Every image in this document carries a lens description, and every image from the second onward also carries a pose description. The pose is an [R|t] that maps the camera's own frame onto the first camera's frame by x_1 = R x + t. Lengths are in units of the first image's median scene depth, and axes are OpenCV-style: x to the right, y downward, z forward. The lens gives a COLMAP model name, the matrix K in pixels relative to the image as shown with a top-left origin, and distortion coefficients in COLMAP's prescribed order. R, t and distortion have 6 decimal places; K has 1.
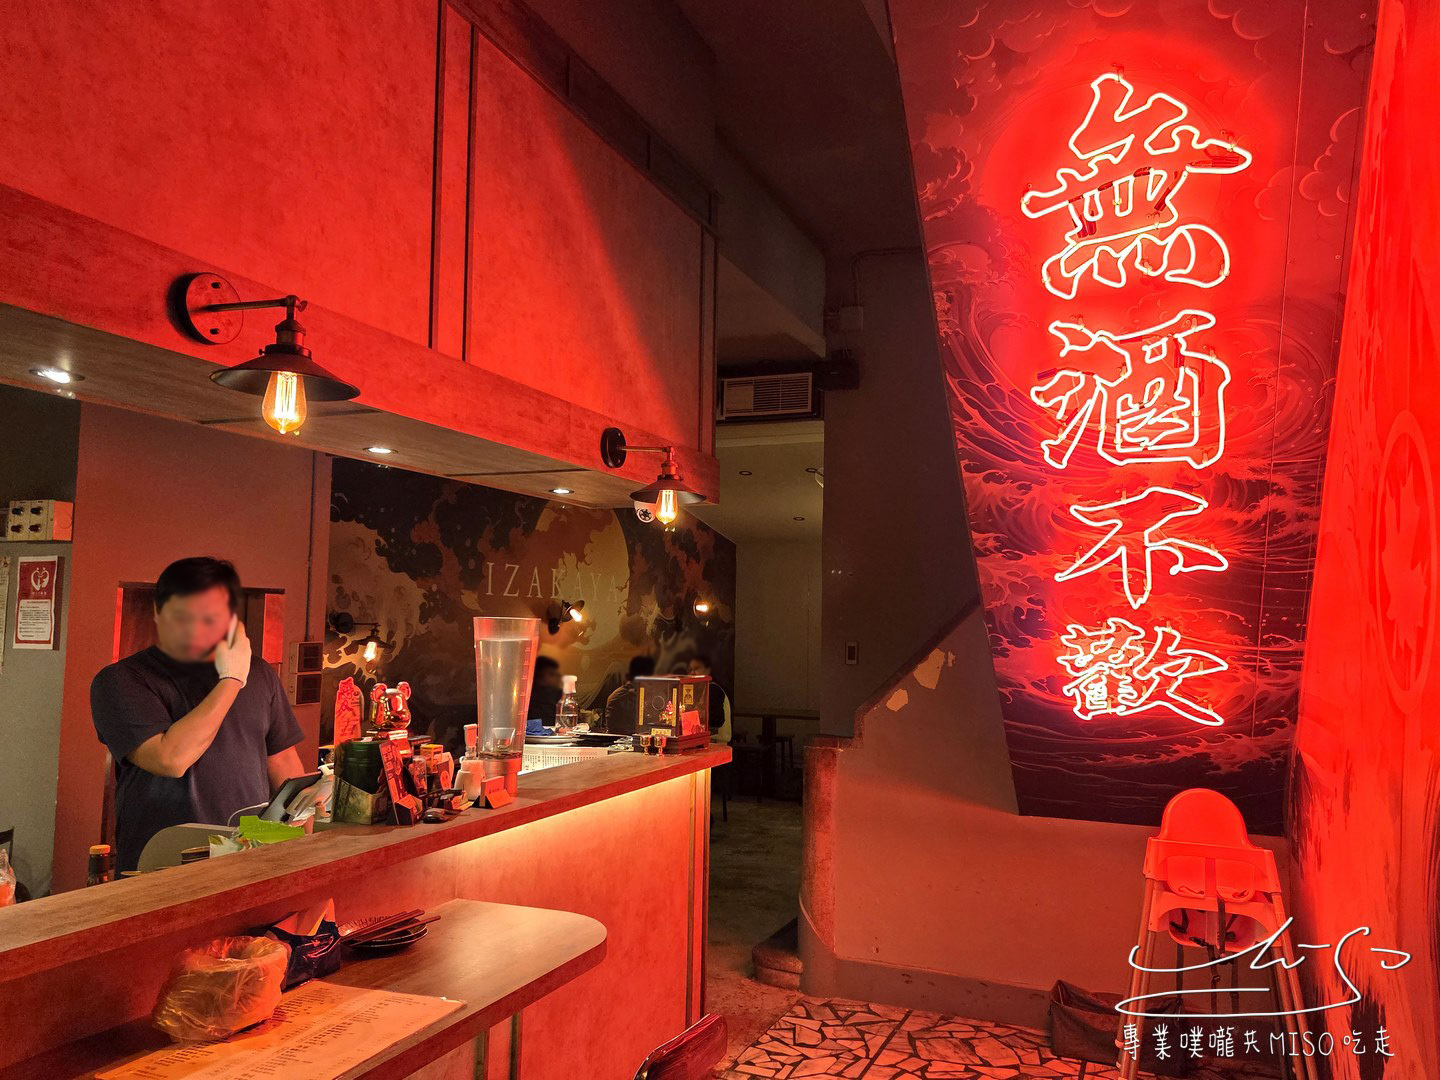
lens RADIAL K [[1037.4, 0, 720.0], [0, 1037.4, 540.0], [0, 0, 1]] dist [0.090184, -0.089187]
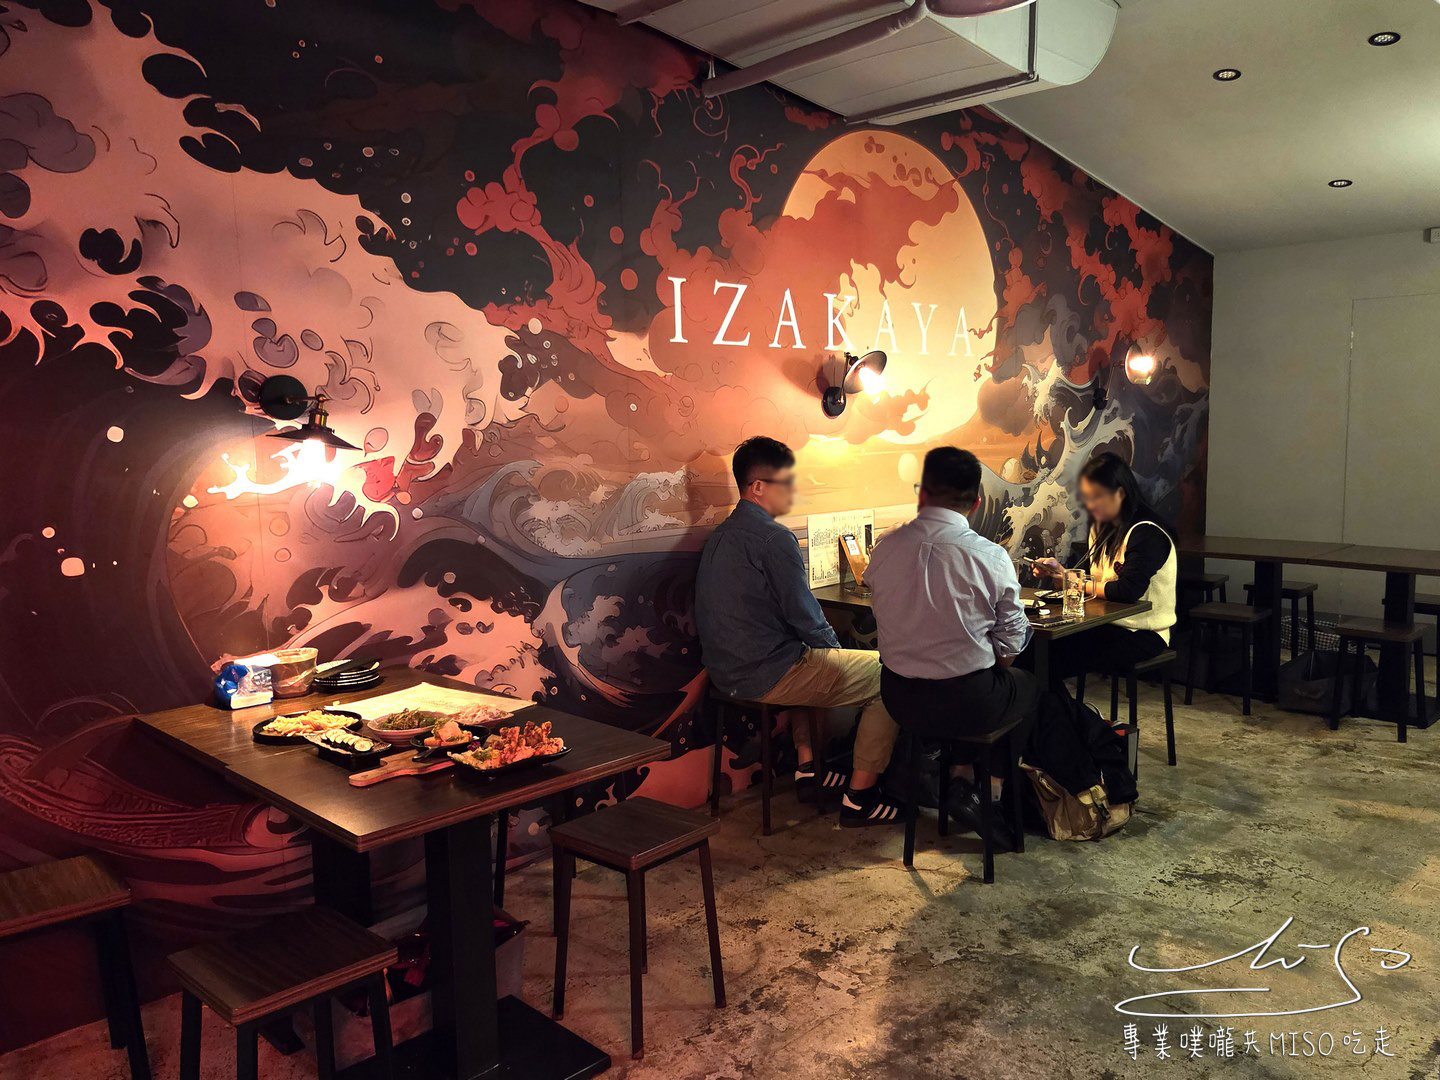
lens RADIAL K [[1204.6, 0, 769.2], [0, 1204.6, 542.6], [0, 0, 1]] dist [0.063170, -0.002845]
pose [[0.941056, 0.006095, -0.338196, 0.021153], [0.057214, 0.982563, 0.176910, 0.043181], [0.333377, -0.185832, 0.924298, 0.408369]]
